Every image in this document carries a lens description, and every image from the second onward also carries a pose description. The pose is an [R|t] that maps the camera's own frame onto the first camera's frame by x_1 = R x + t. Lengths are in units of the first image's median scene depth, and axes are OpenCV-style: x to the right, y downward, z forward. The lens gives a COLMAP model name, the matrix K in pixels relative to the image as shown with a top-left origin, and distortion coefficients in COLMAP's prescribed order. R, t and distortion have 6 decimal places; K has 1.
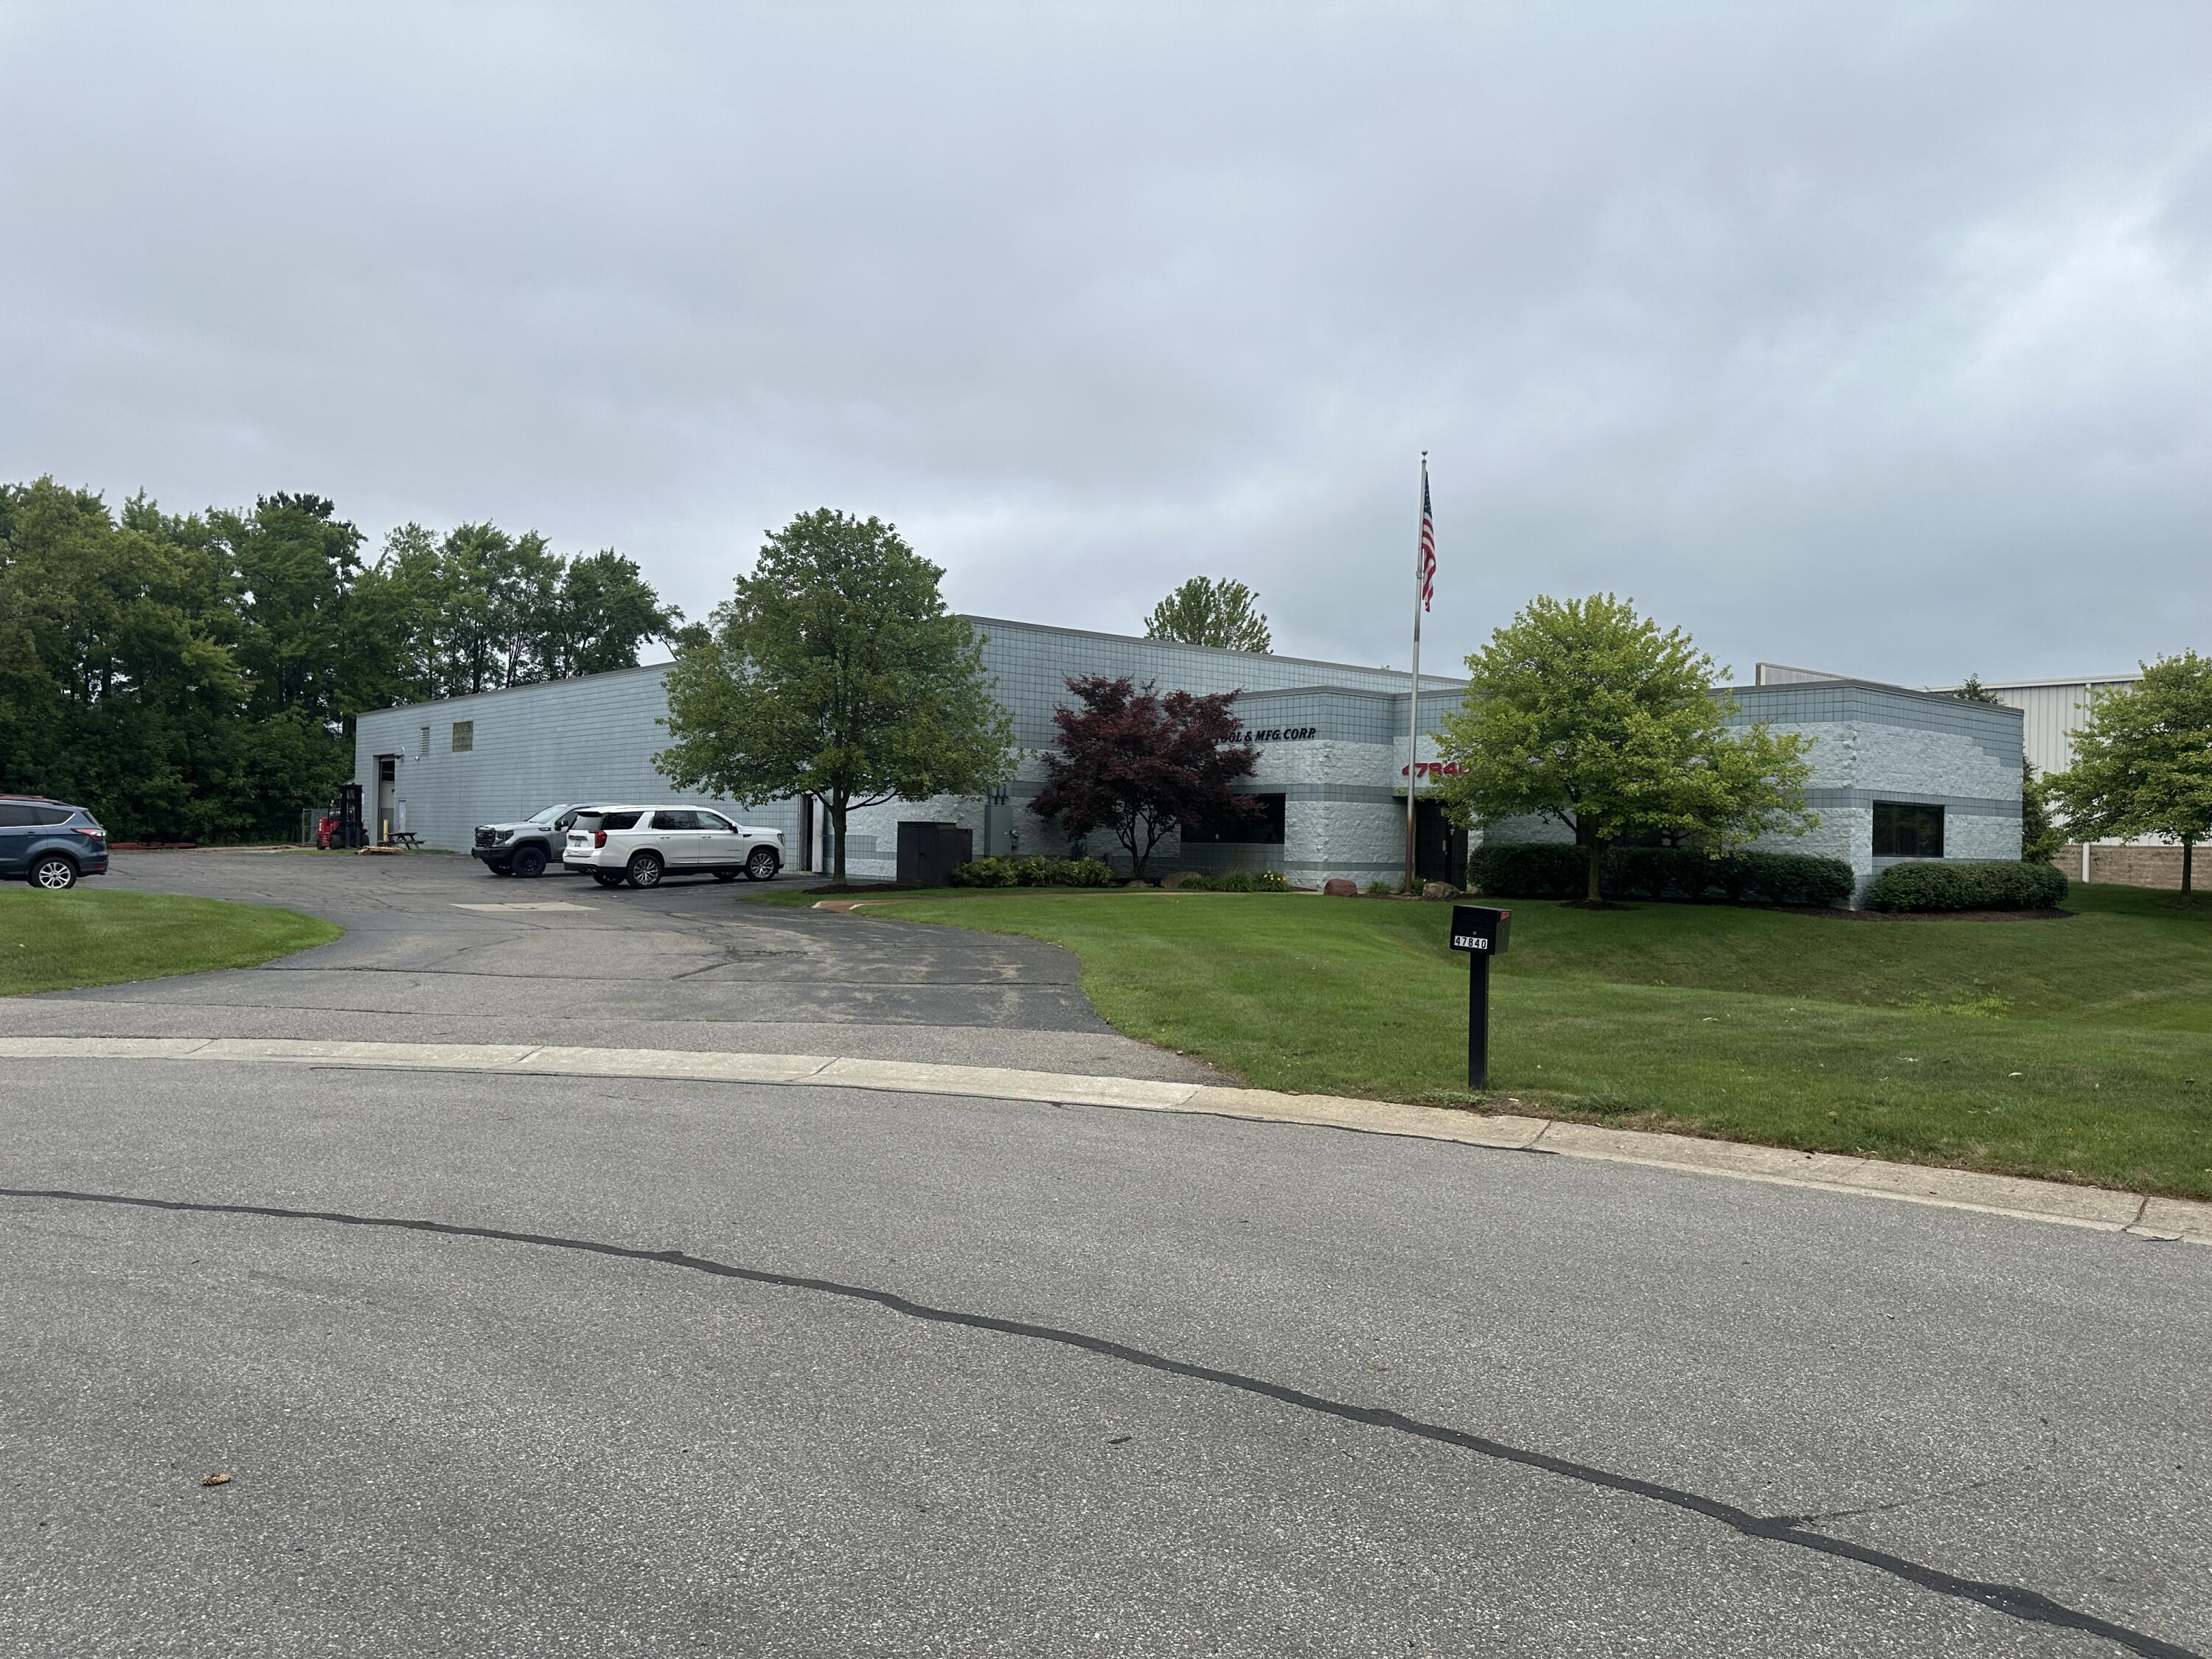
lens RADIAL K [[1558.9, 0, 1103.5], [0, 1558.9, 822.4], [0, 0, 1]] dist [0.130969, -0.201400]
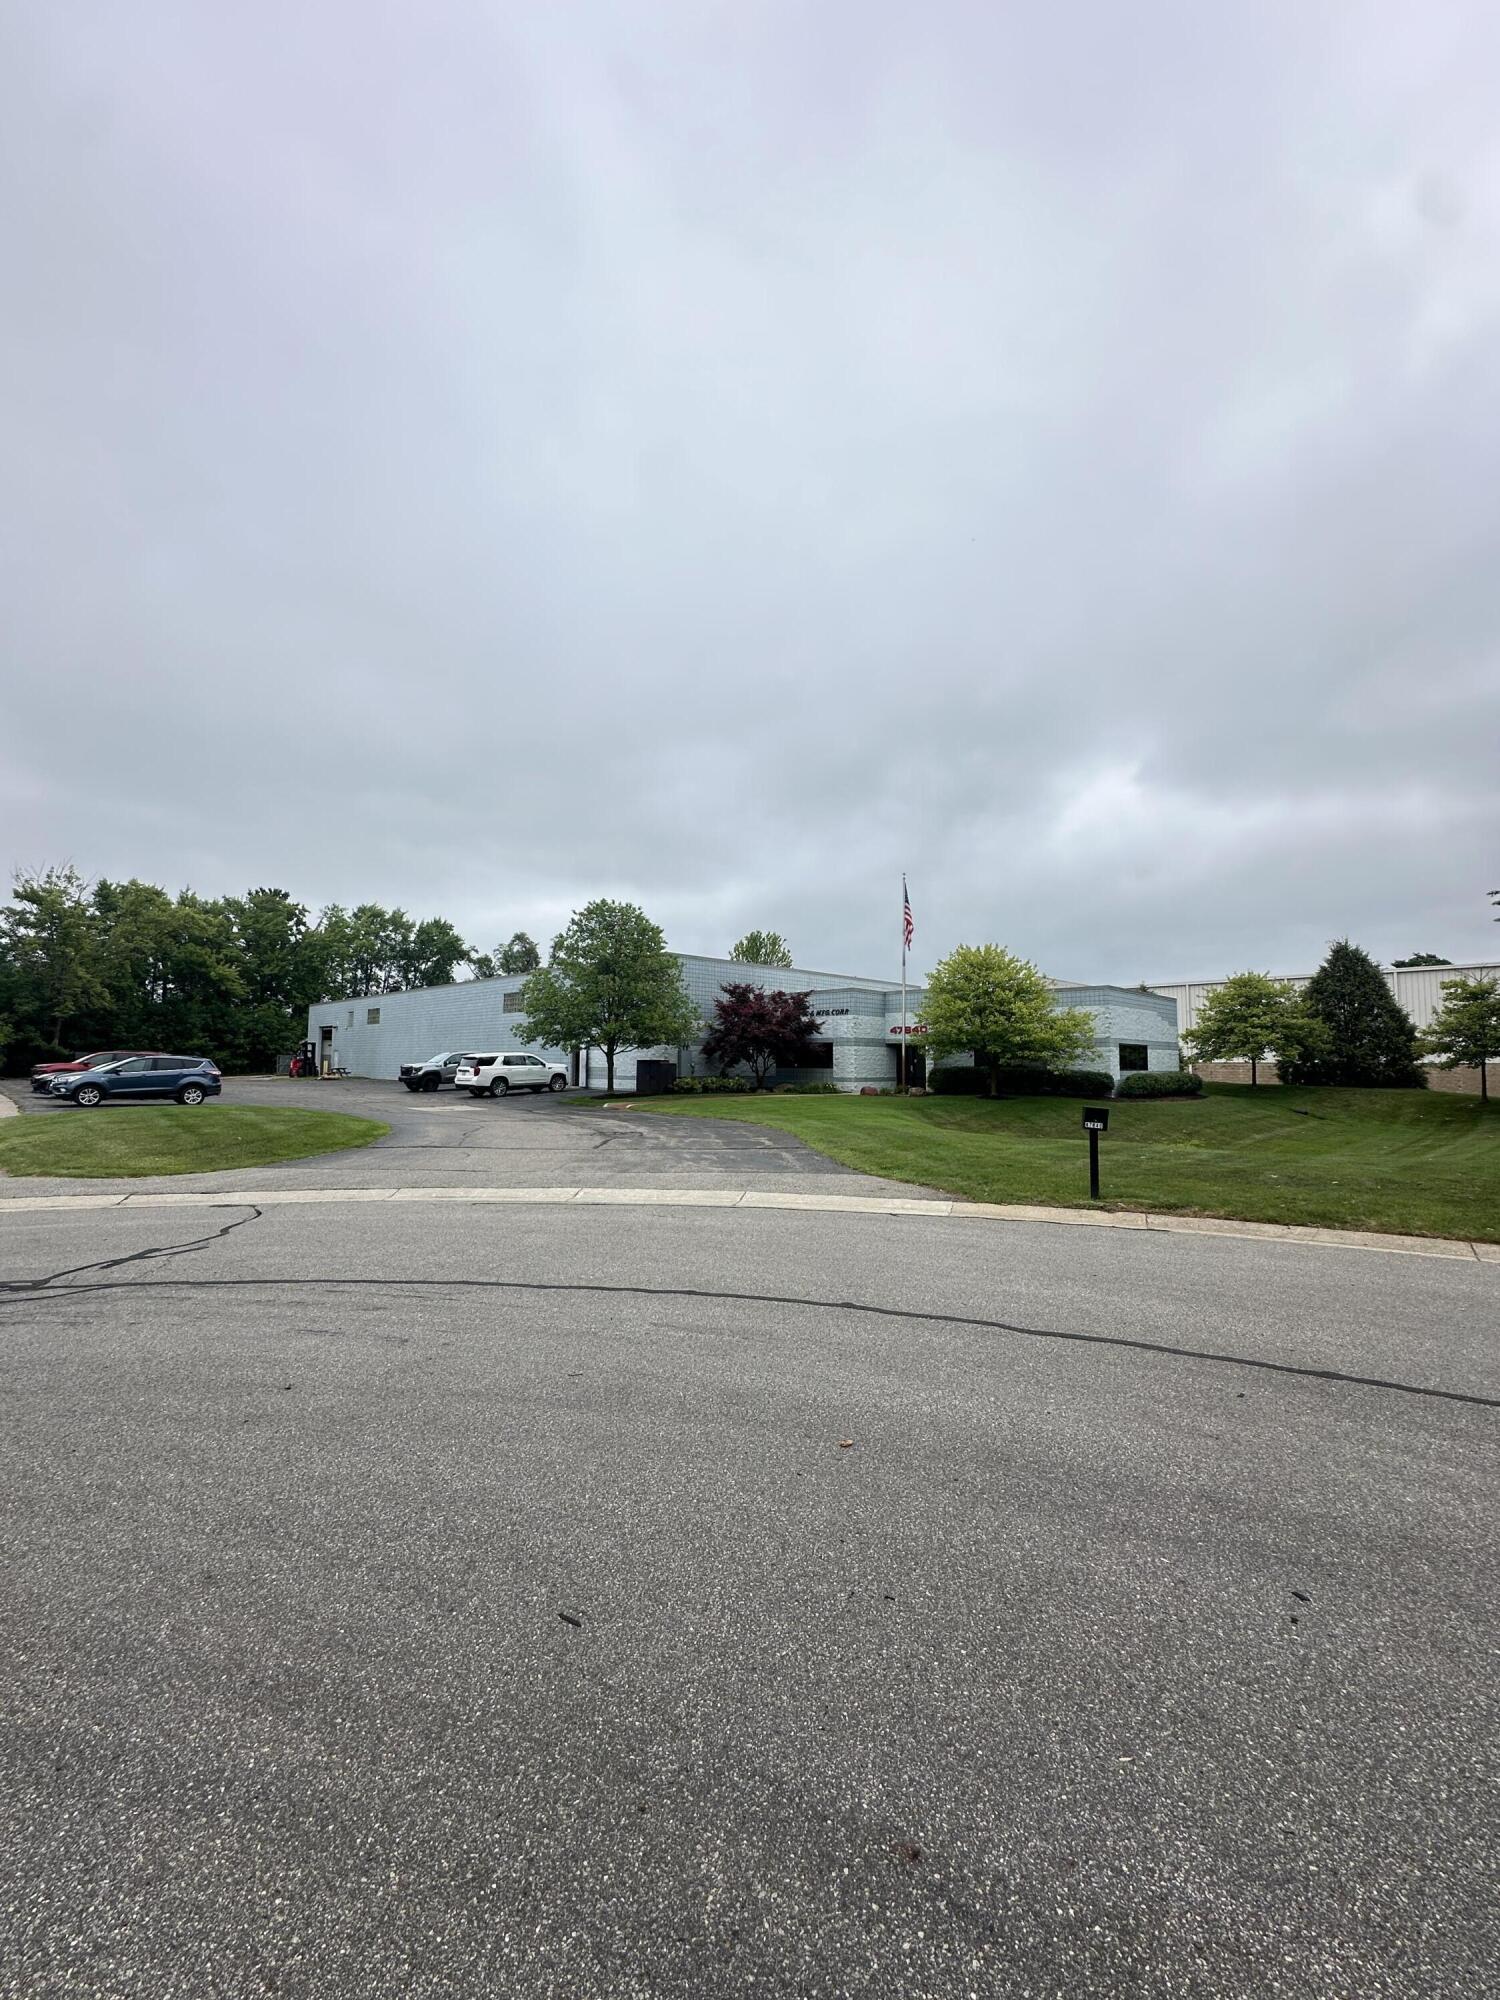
lens RADIAL K [[807.9, 0, 751.9], [0, 807.9, 999.0], [0, 0, 1]] dist [-0.002676, -0.000303]
pose [[0.995457, -0.006366, 0.095001, -0.081017], [0.012926, 0.997560, -0.068601, -0.005100], [-0.094333, 0.069518, 0.993111, 0.002638]]
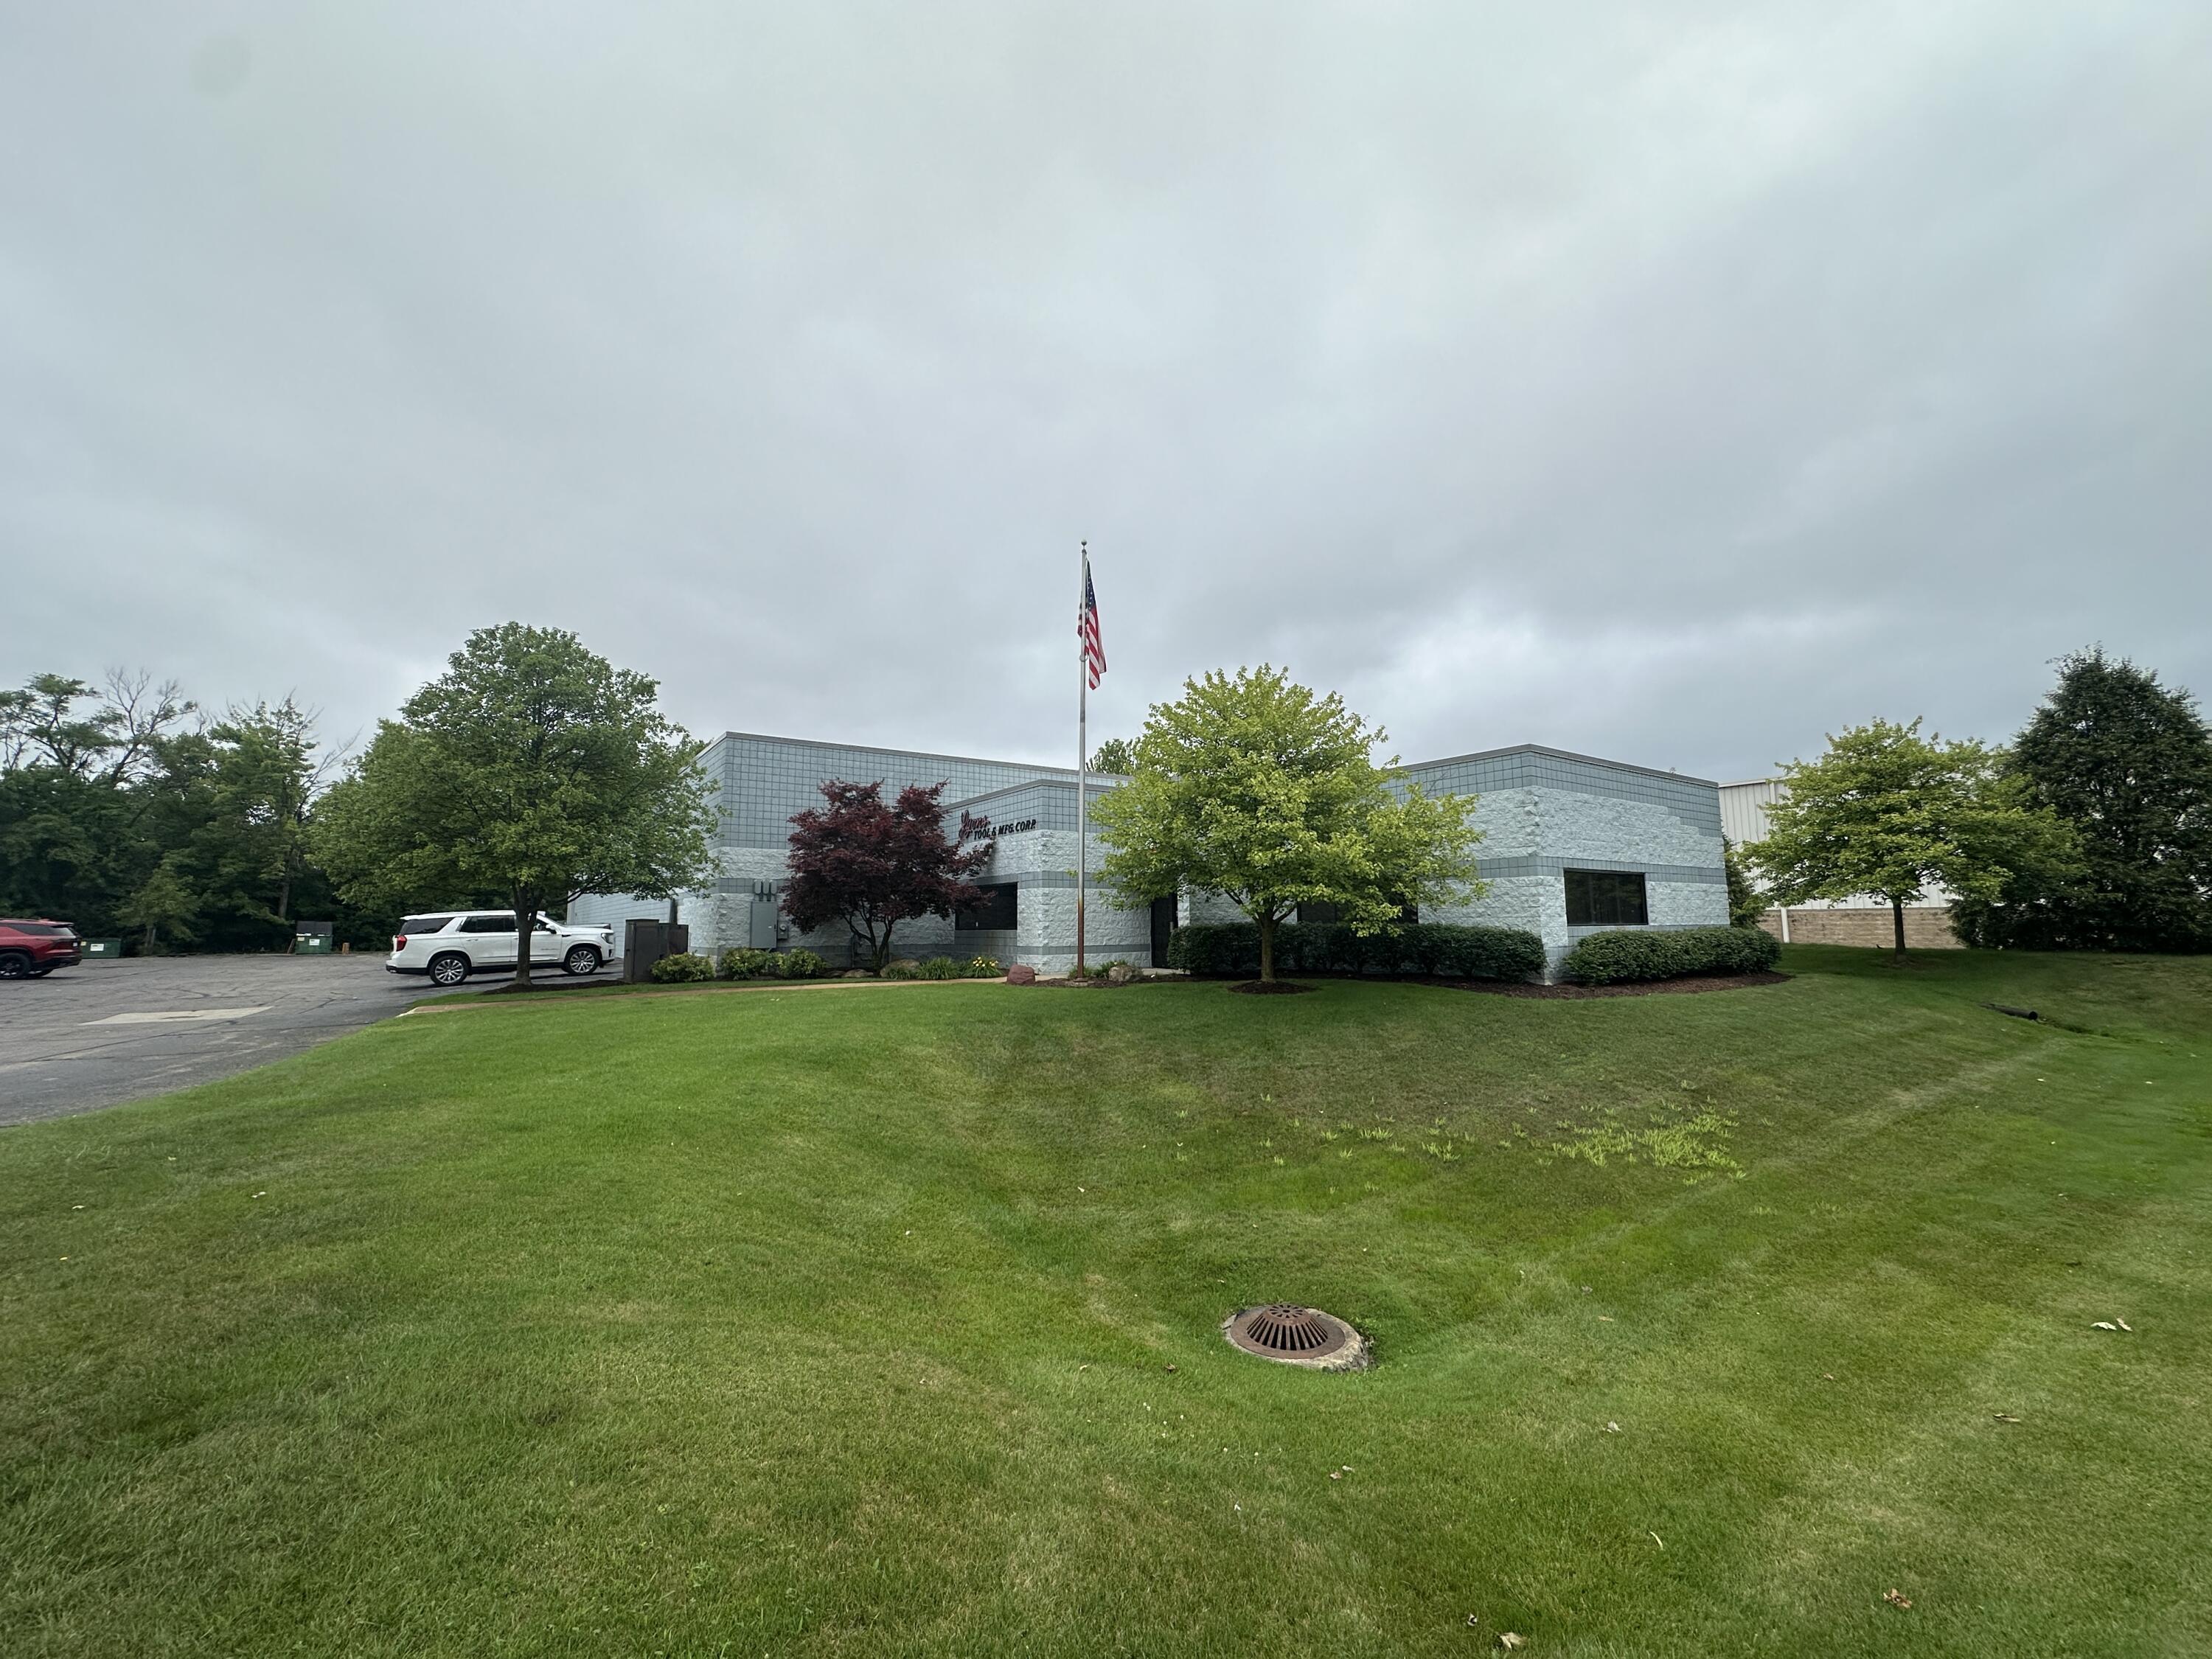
lens RADIAL K [[888.4, 0, 1108.4], [0, 888.4, 838.8], [0, 0, 1]] dist [-0.001488, -0.000224]
pose [[0.996095, -0.036878, -0.080211, 0.231583], [0.029828, 0.995728, -0.087385, 0.006911], [0.083091, 0.084651, 0.992940, 0.403645]]
